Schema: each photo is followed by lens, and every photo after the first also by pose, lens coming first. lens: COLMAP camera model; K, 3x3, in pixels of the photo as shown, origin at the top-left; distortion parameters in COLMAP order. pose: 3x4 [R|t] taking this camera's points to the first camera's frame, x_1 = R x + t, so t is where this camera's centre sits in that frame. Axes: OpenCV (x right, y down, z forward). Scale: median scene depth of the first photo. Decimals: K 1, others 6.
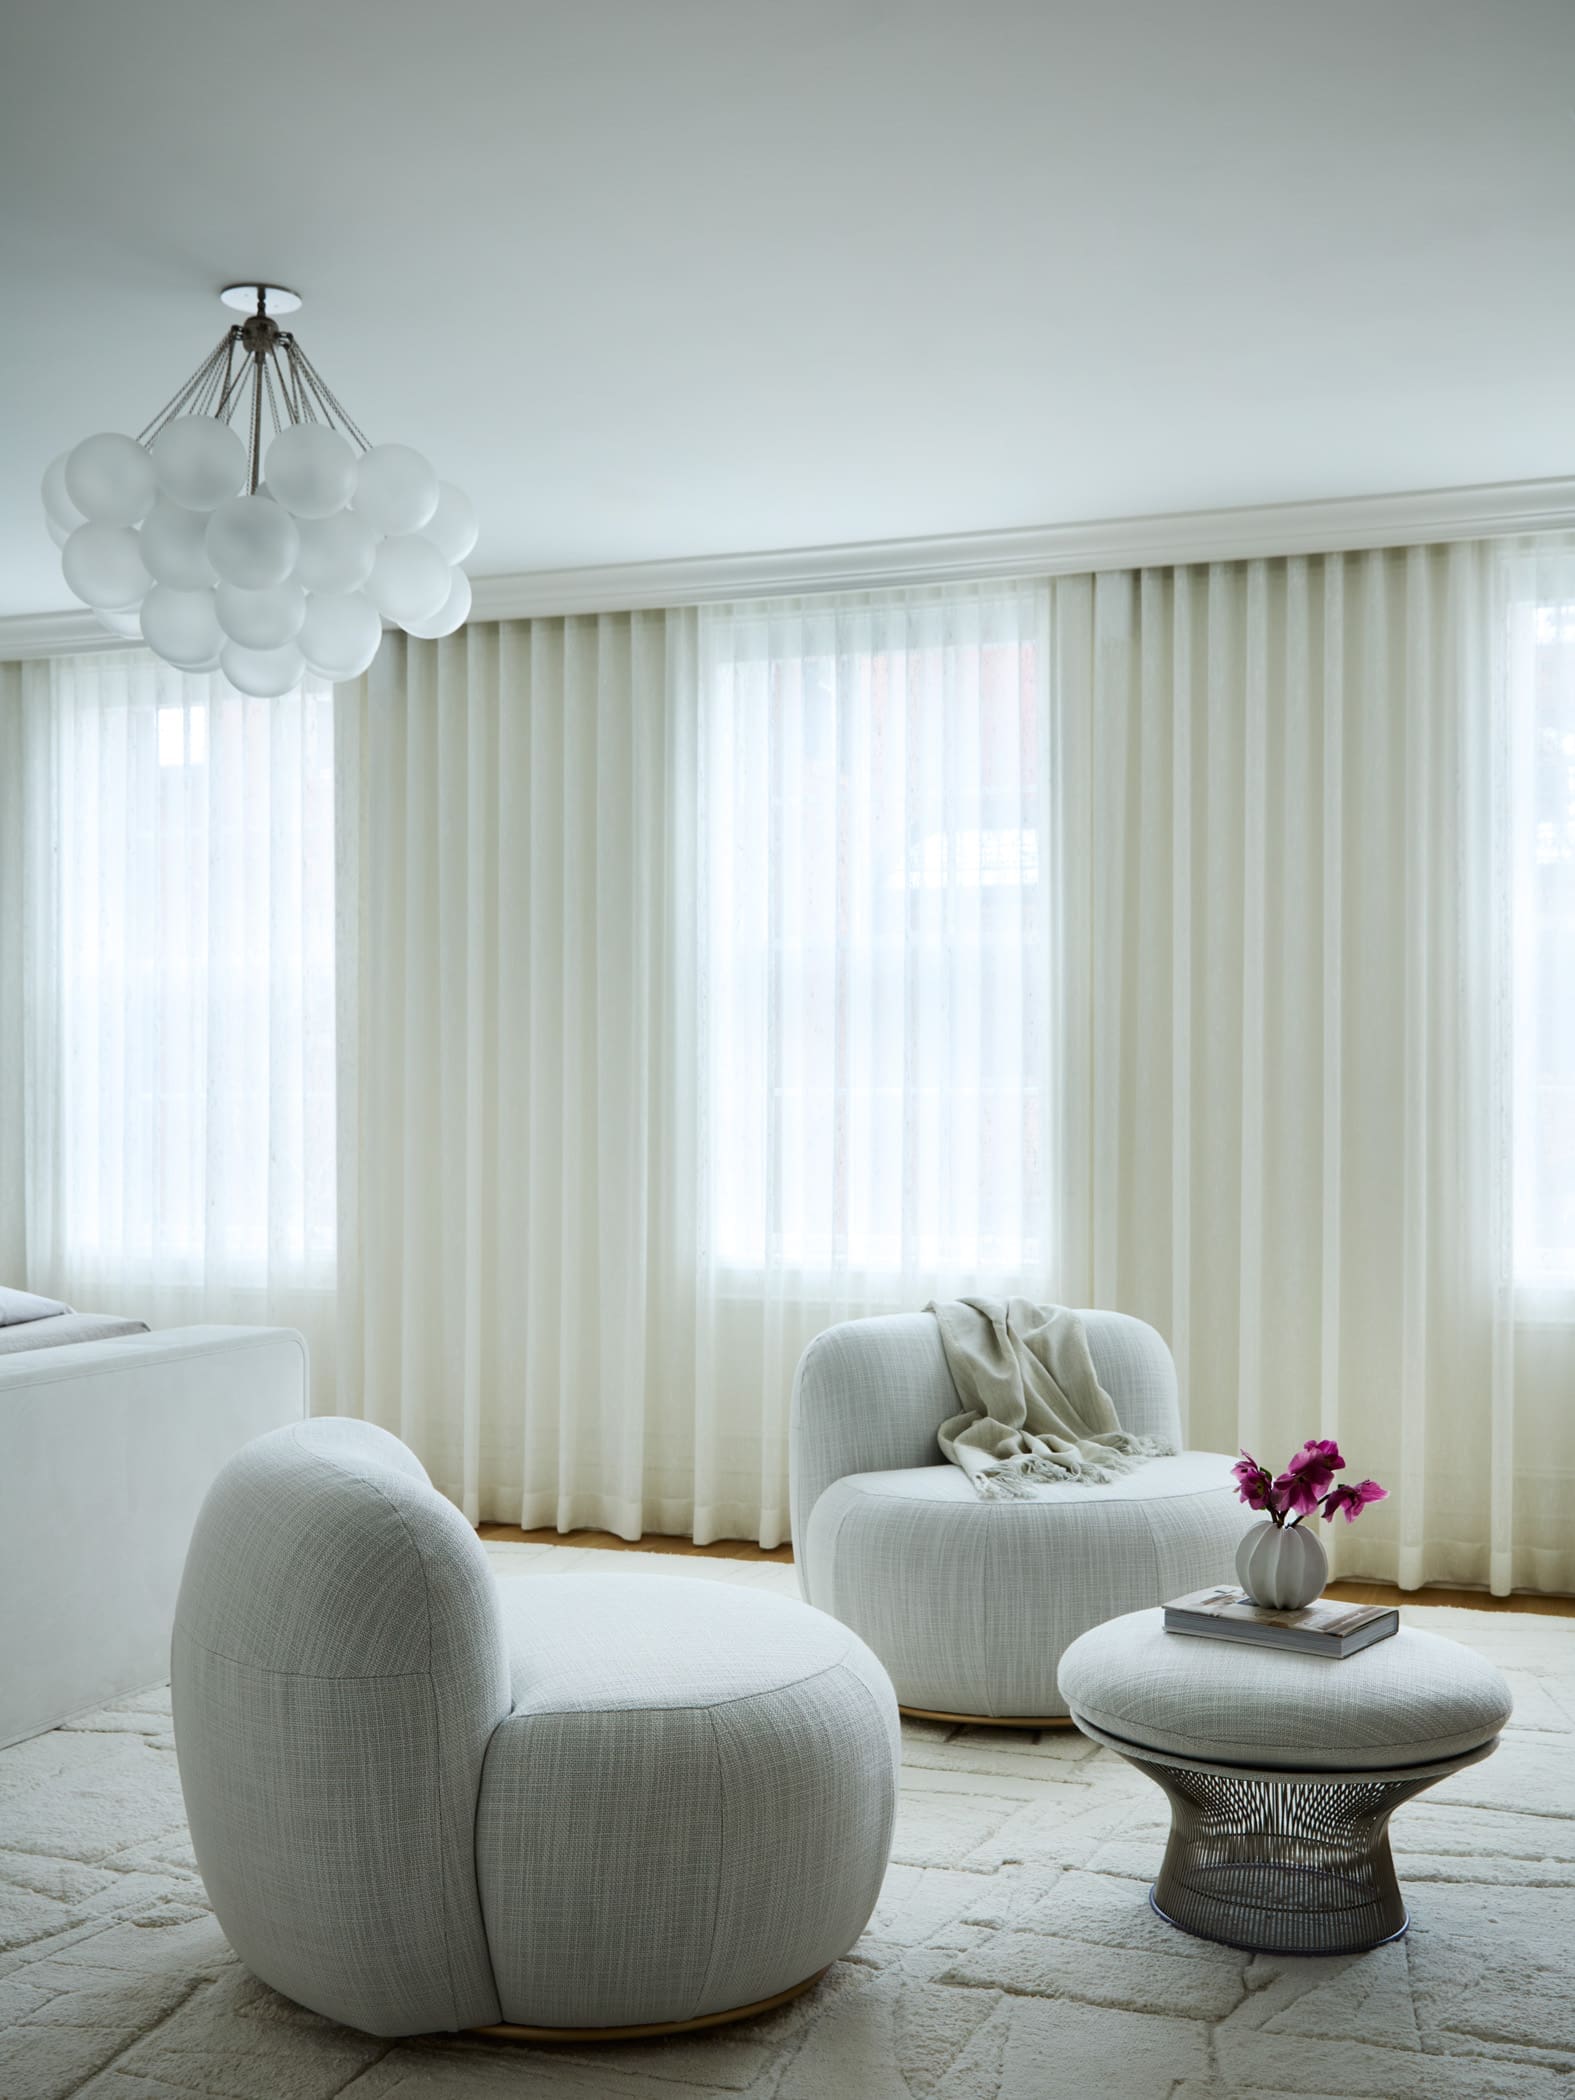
lens RADIAL K [[2329.8, 0, 790.0], [0, 2329.8, 1138.1], [0, 0, 1]] dist [0.004670, -0.001887]
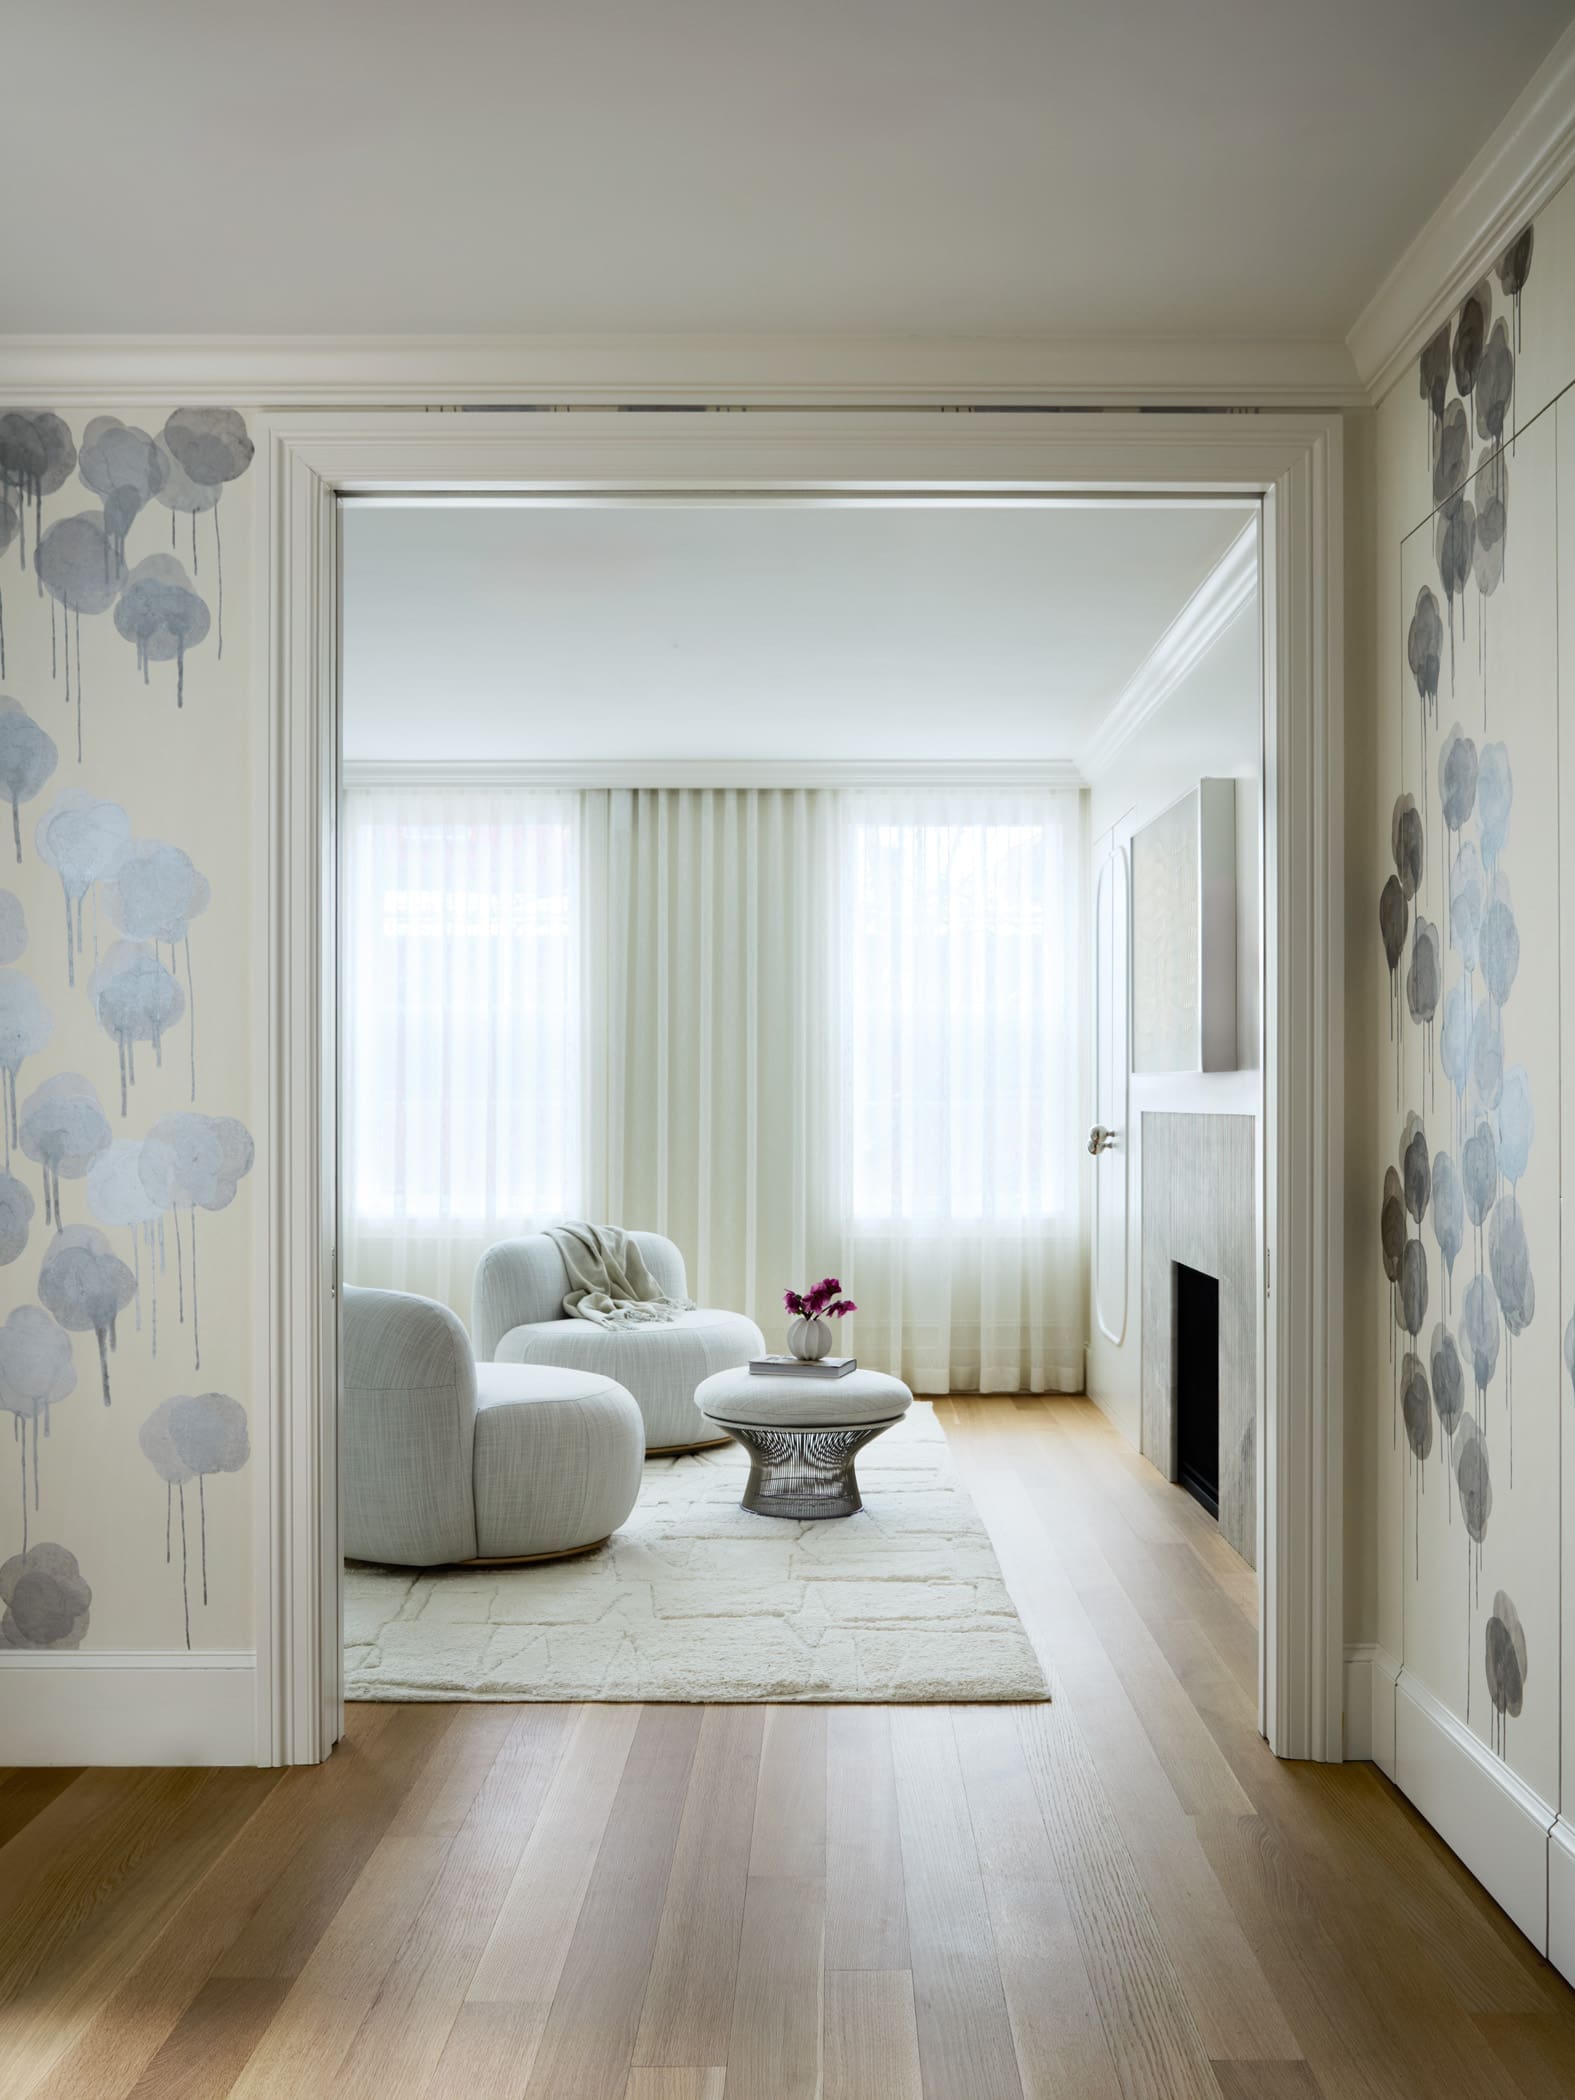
lens RADIAL K [[2329.8, 0, 790.0], [0, 2329.8, 1138.1], [0, 0, 1]] dist [0.004670, -0.001887]
pose [[0.933105, -0.000255, 0.359604, -0.430223], [0.000883, 0.999998, -0.001584, 0.007880], [-0.359603, 0.001796, 0.933104, -0.727223]]
